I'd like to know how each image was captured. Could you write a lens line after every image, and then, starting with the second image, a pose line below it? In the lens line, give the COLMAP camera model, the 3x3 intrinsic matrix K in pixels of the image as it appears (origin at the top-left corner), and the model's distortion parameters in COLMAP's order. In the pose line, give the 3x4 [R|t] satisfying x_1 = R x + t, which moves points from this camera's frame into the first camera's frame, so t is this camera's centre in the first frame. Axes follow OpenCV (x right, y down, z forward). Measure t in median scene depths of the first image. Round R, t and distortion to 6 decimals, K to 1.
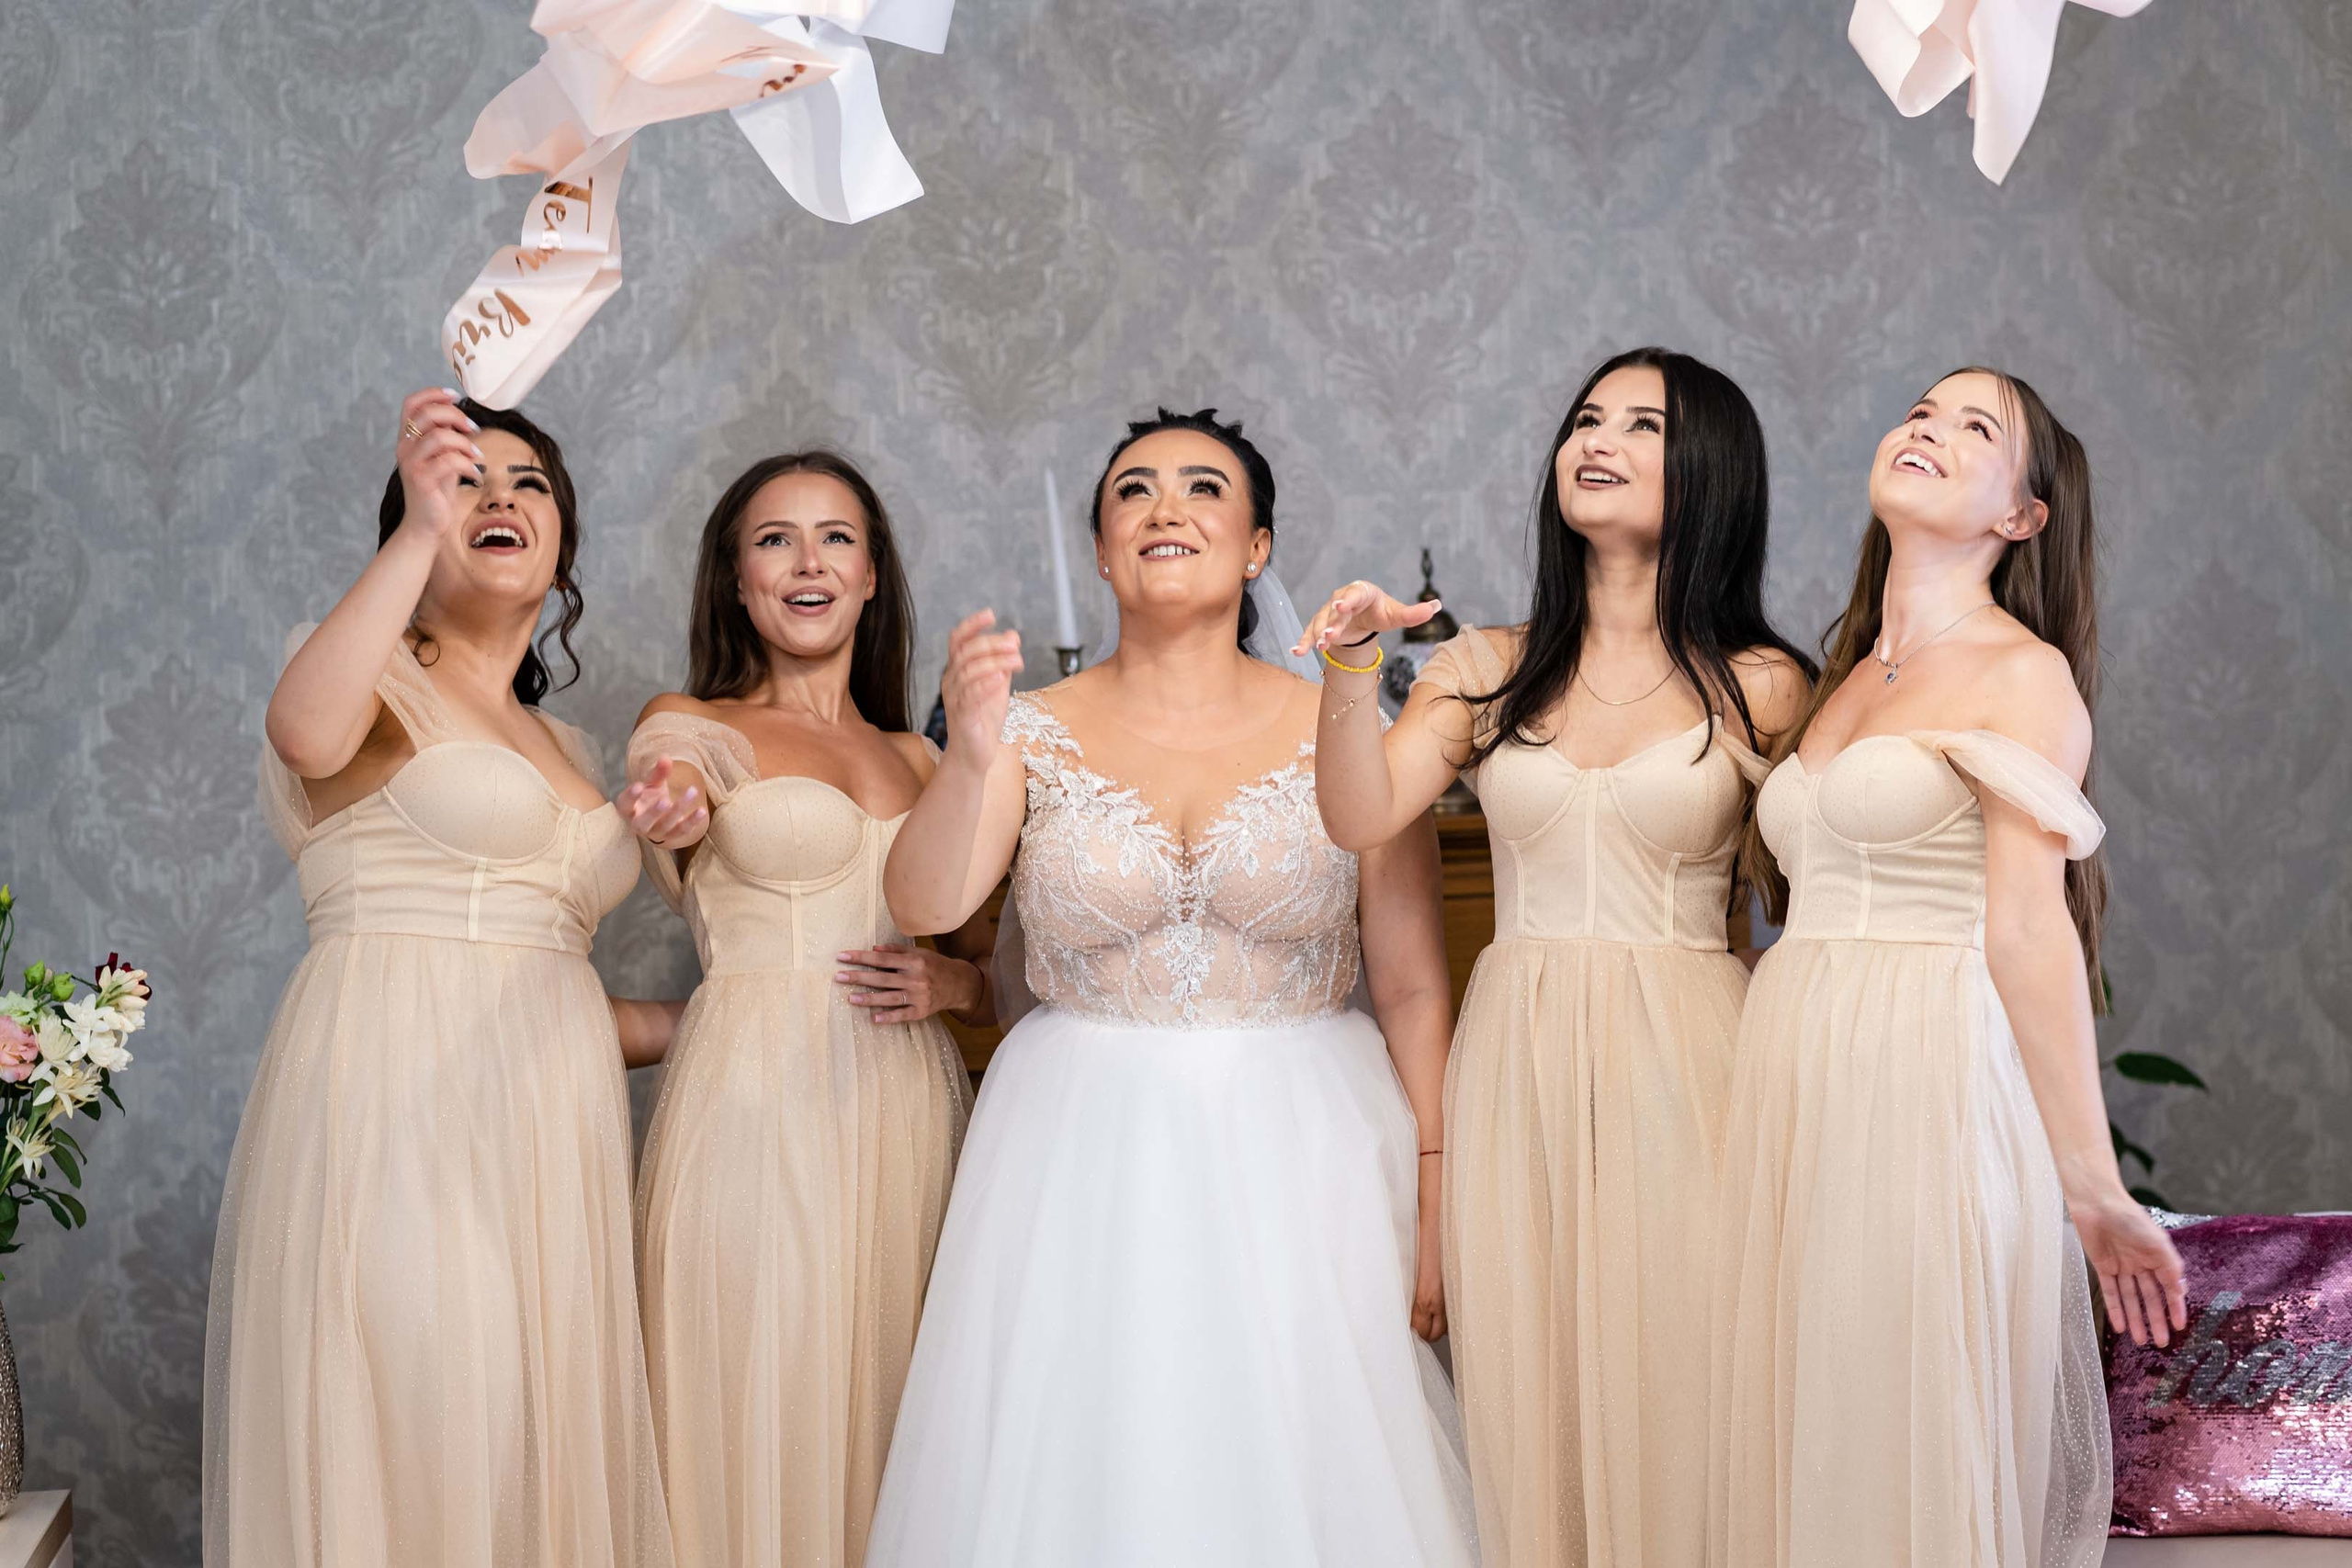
lens RADIAL K [[5602.3, 0, 1207.5], [0, 5602.3, 719.2], [0, 0, 1]] dist [-0.018113, 0.000000]
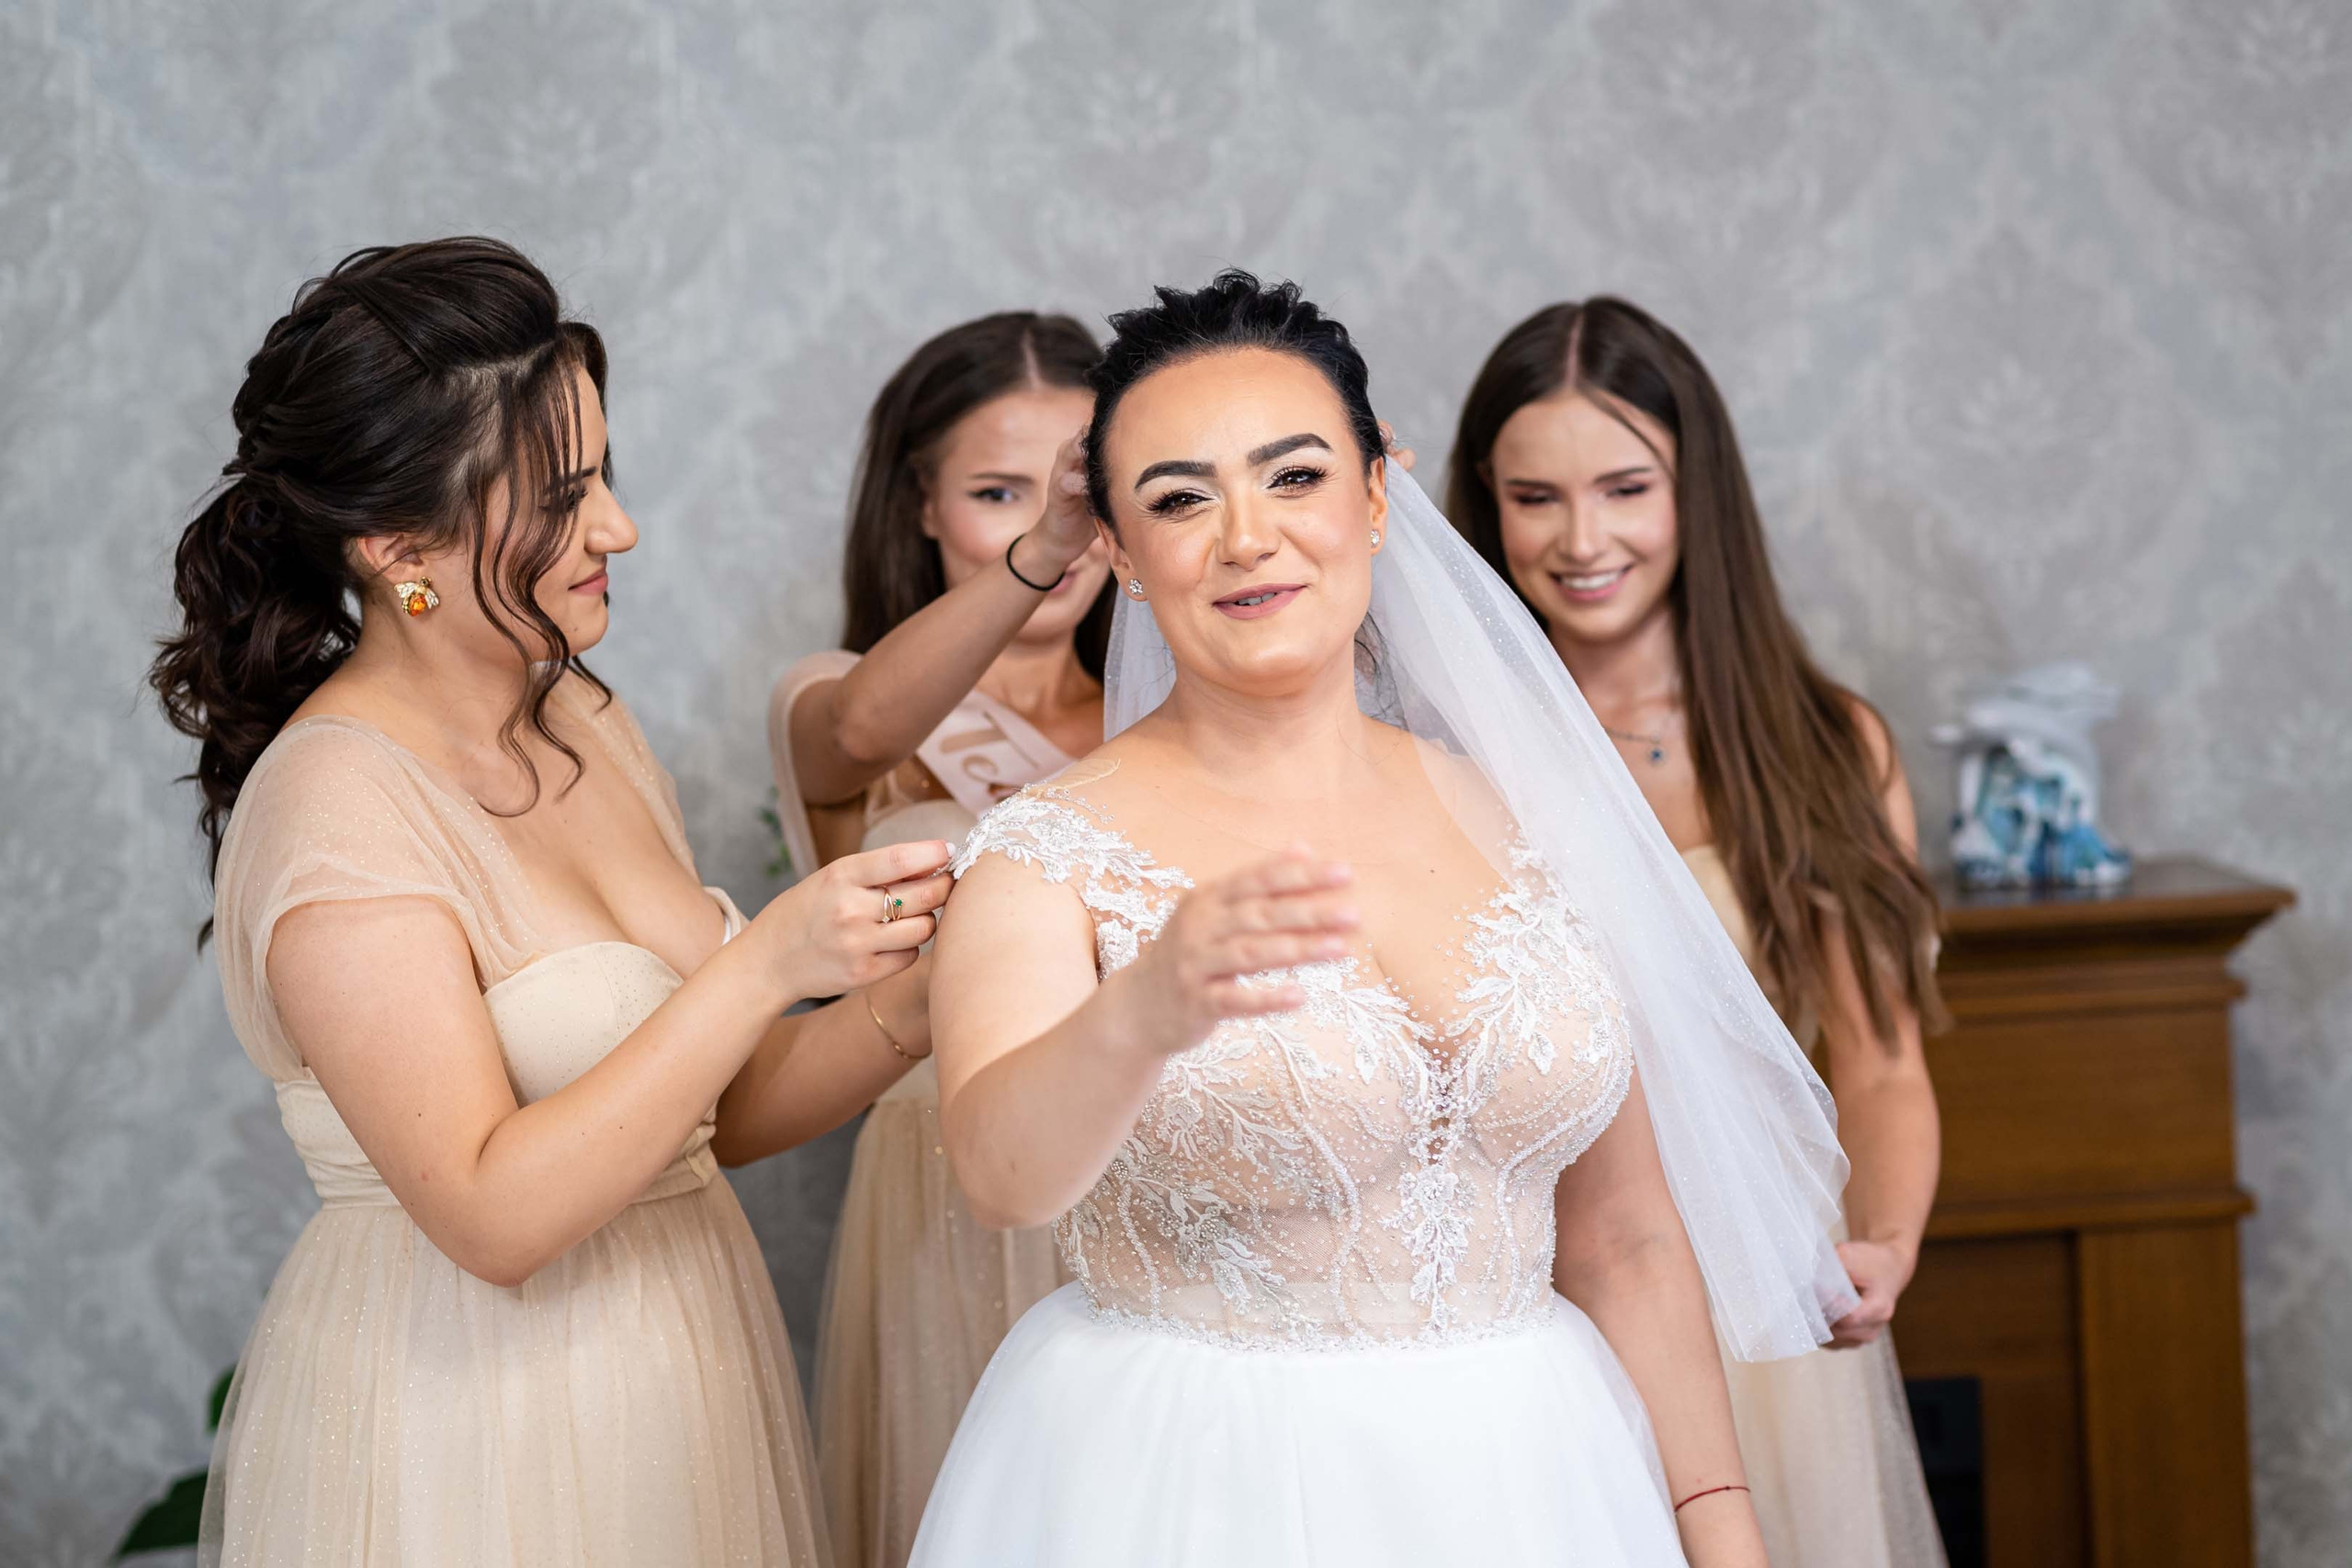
lens RADIAL K [[5602.3, 0, 1102.0], [0, 5602.3, 722.3], [0, 0, 1]] dist [-0.018113, 0.000000]
pose [[0.998339, -0.011731, -0.056398, -0.003882], [0.011959, 0.999922, 0.003707, -0.009754], [0.056350, -0.004375, 0.998402, 0.289156]]
